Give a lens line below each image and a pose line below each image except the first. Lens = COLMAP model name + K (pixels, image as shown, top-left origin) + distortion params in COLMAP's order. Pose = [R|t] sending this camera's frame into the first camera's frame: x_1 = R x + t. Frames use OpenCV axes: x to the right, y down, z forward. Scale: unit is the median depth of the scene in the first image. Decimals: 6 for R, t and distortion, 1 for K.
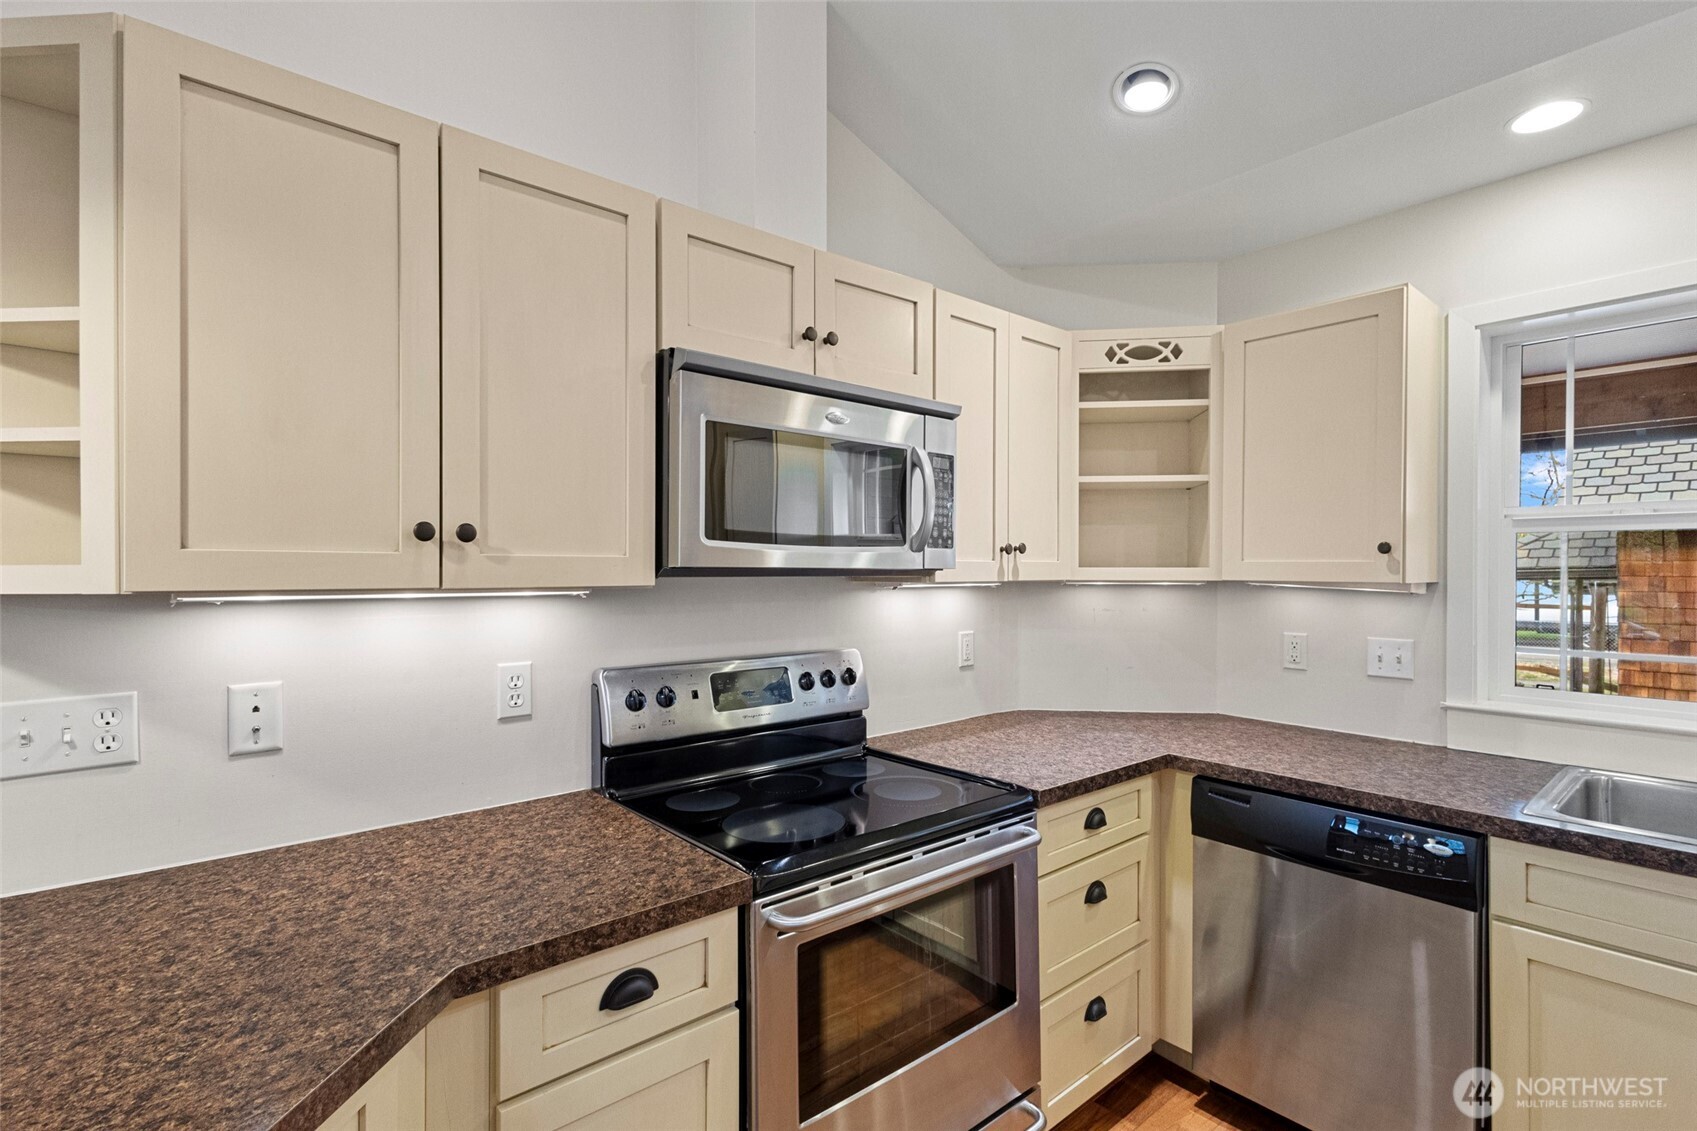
lens RADIAL K [[785.4, 0, 845.2], [0, 785.4, 570.5], [0, 0, 1]] dist [-0.000263, -0.000318]
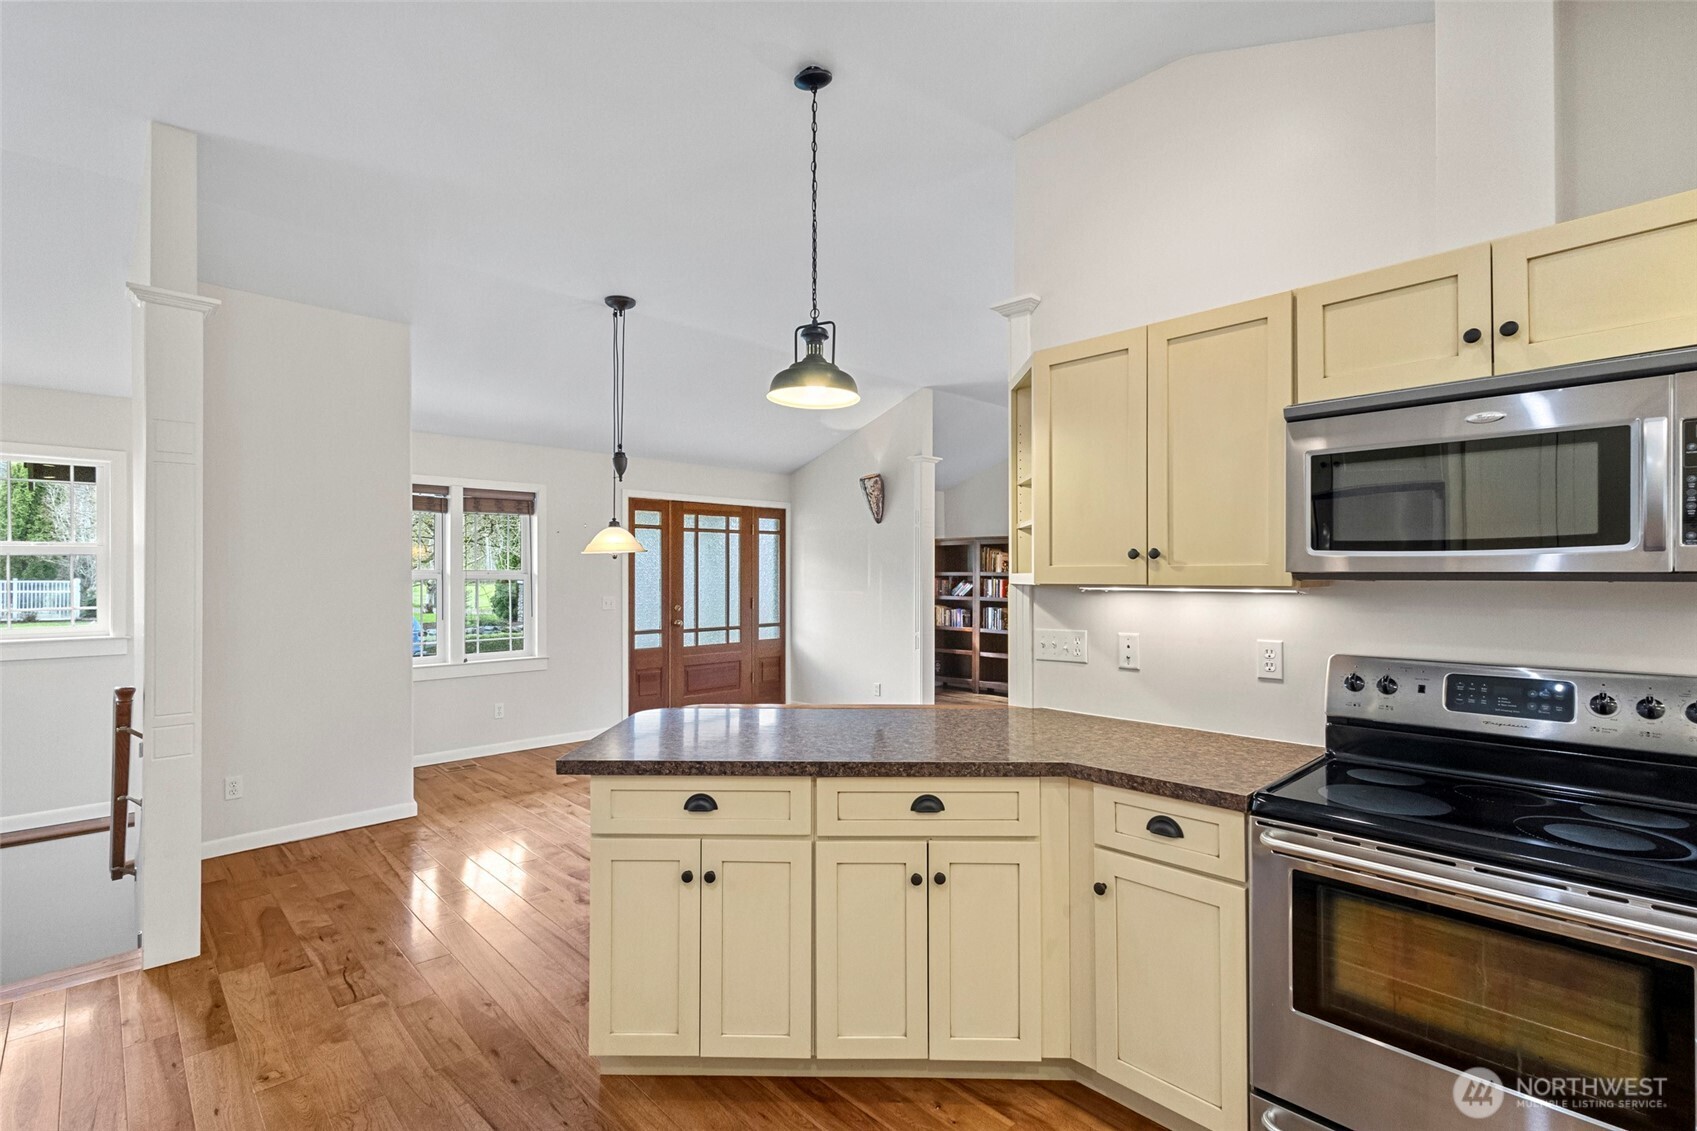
lens RADIAL K [[785.4, 0, 845.2], [0, 785.4, 570.5], [0, 0, 1]] dist [-0.000263, -0.000318]
pose [[0.055706, -0.006289, -0.998427, 1.140244], [0.002466, 0.999978, -0.006162, -0.000930], [0.998444, -0.002118, 0.055721, 0.196123]]
